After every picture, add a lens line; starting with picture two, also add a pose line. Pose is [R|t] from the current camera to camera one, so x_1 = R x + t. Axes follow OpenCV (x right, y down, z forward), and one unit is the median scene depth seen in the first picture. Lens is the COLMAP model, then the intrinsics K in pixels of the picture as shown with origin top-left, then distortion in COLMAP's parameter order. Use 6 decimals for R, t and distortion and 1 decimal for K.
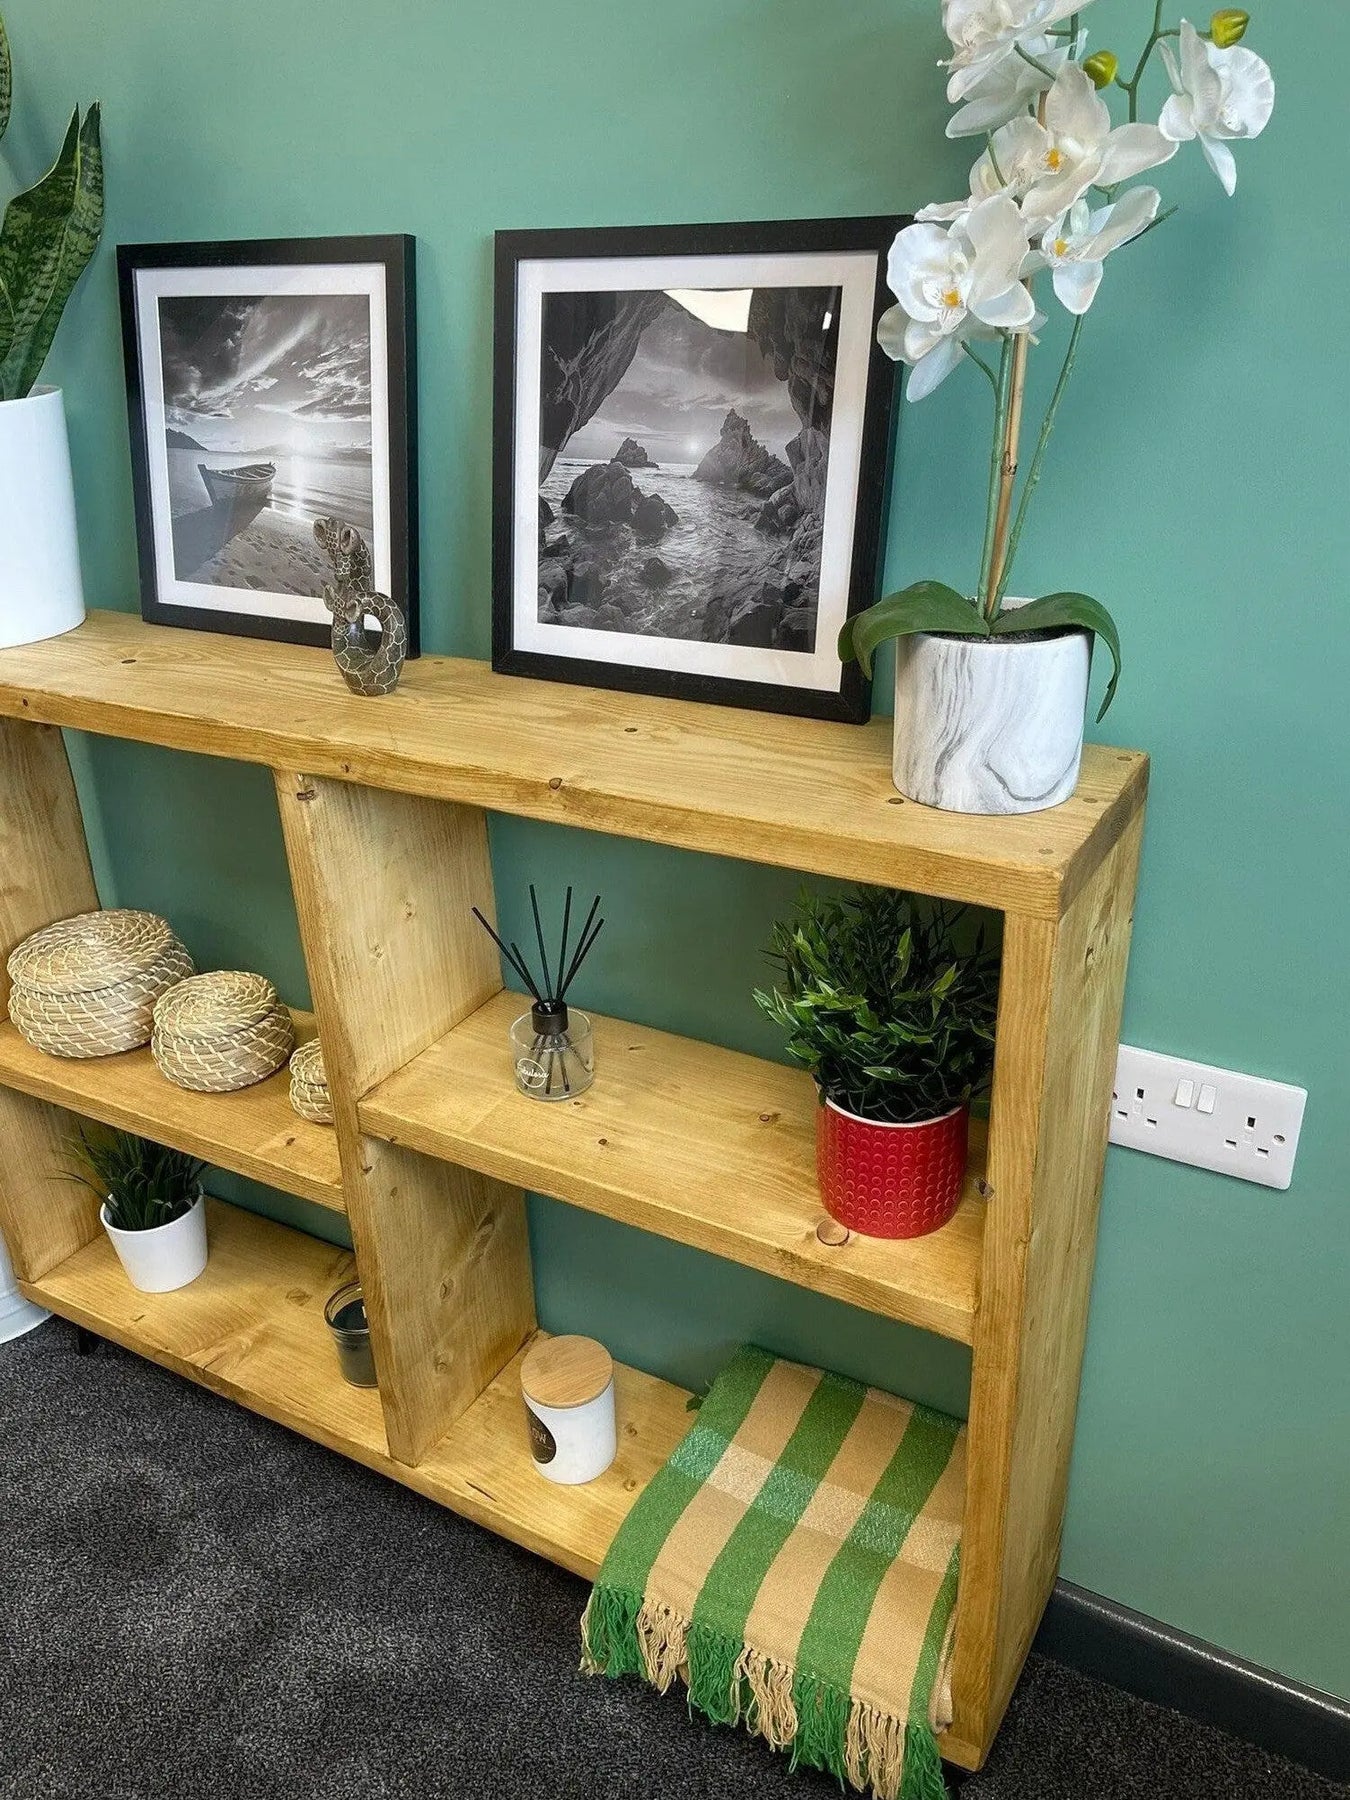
lens RADIAL K [[1395.5, 0, 663.5], [0, 1395.5, 894.2], [0, 0, 1]] dist [0.058101, -0.080558]
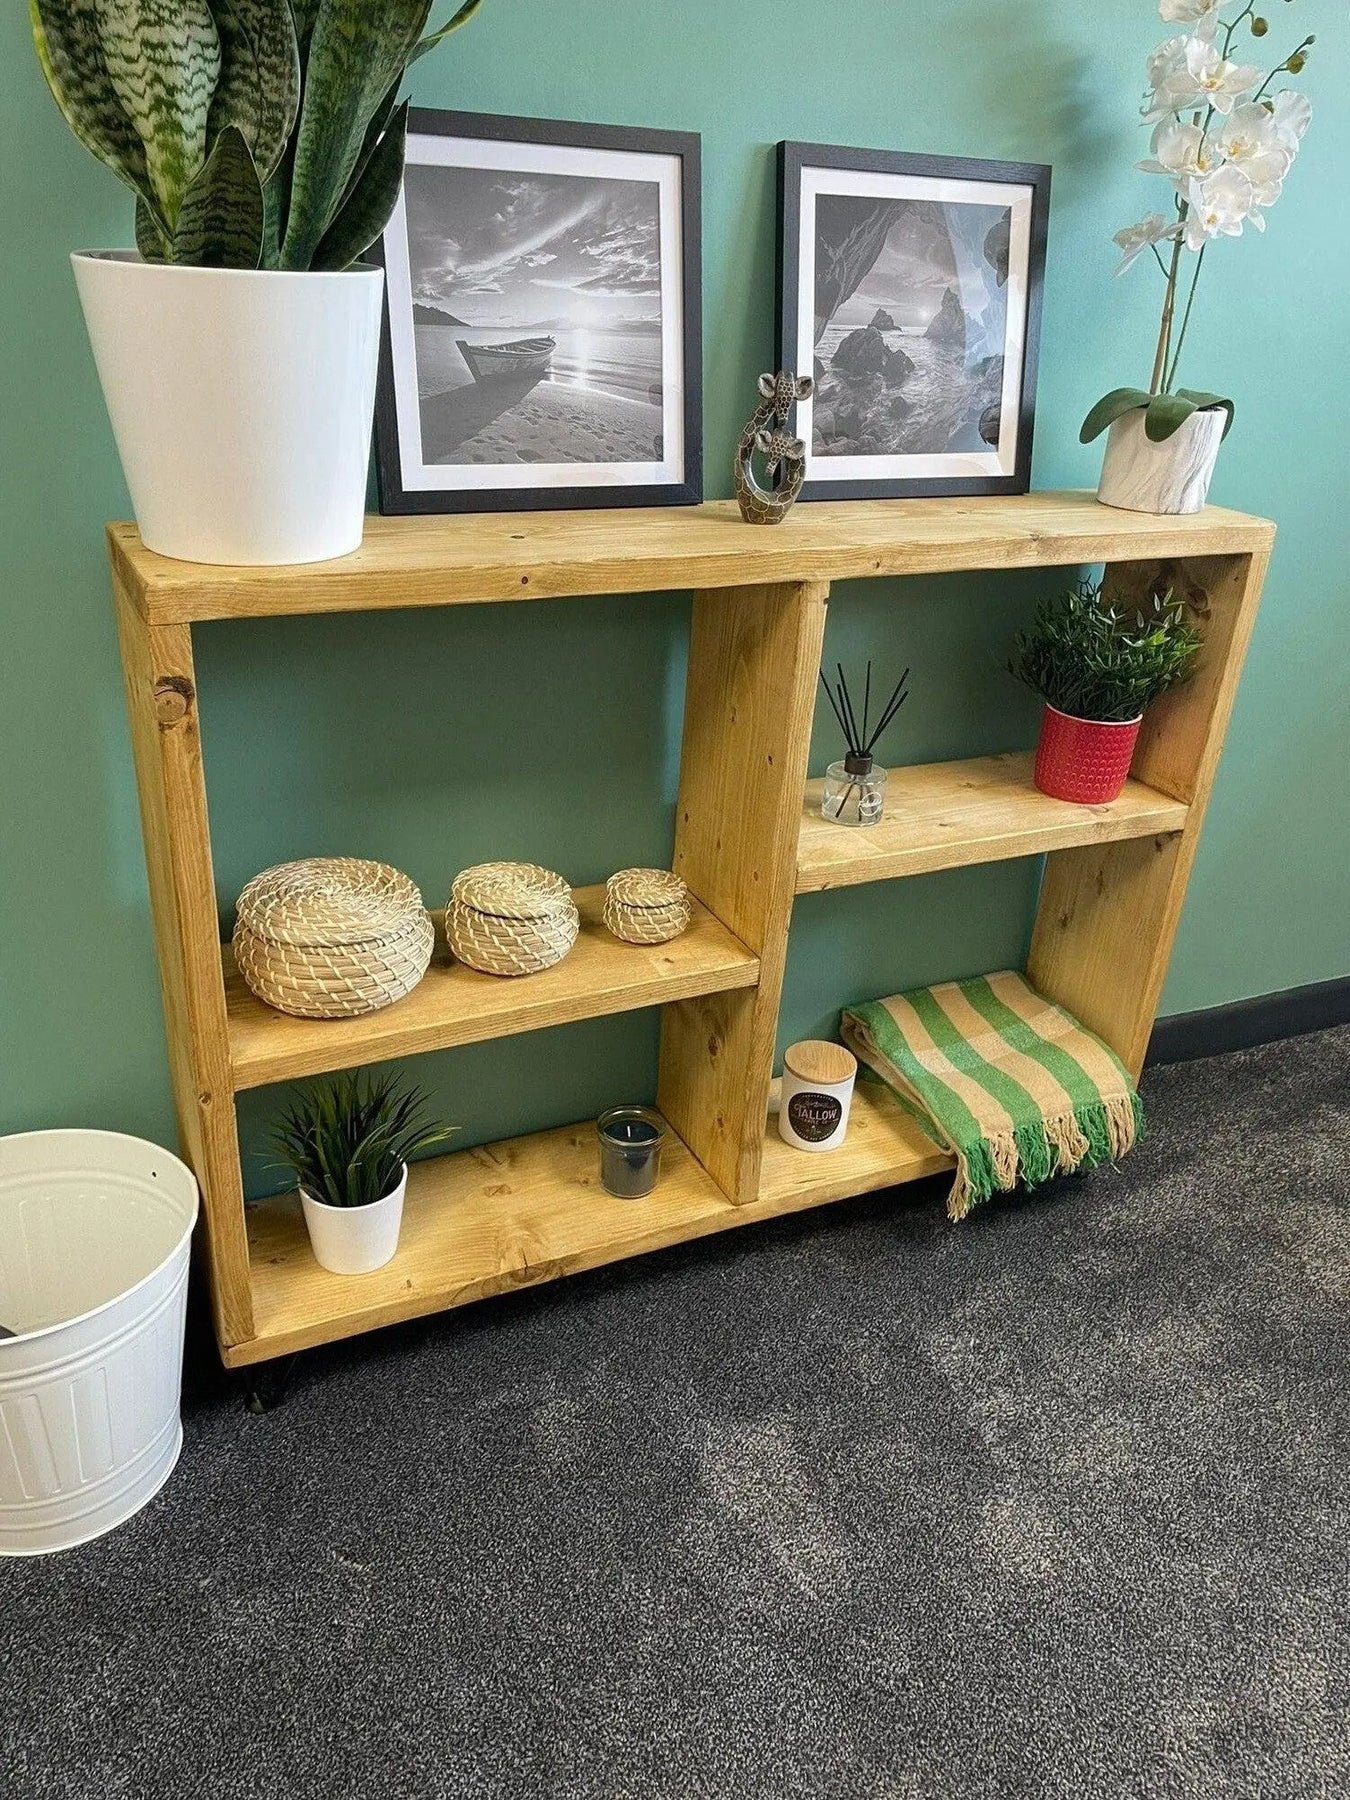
lens RADIAL K [[1393.2, 0, 662.8], [0, 1393.2, 900.1], [0, 0, 1]] dist [0.066205, -0.097259]
pose [[0.549576, -0.302992, 0.778564, -1.243271], [0.285988, 0.943844, 0.165439, -0.059623], [-0.784969, 0.131739, 0.605366, 0.365553]]
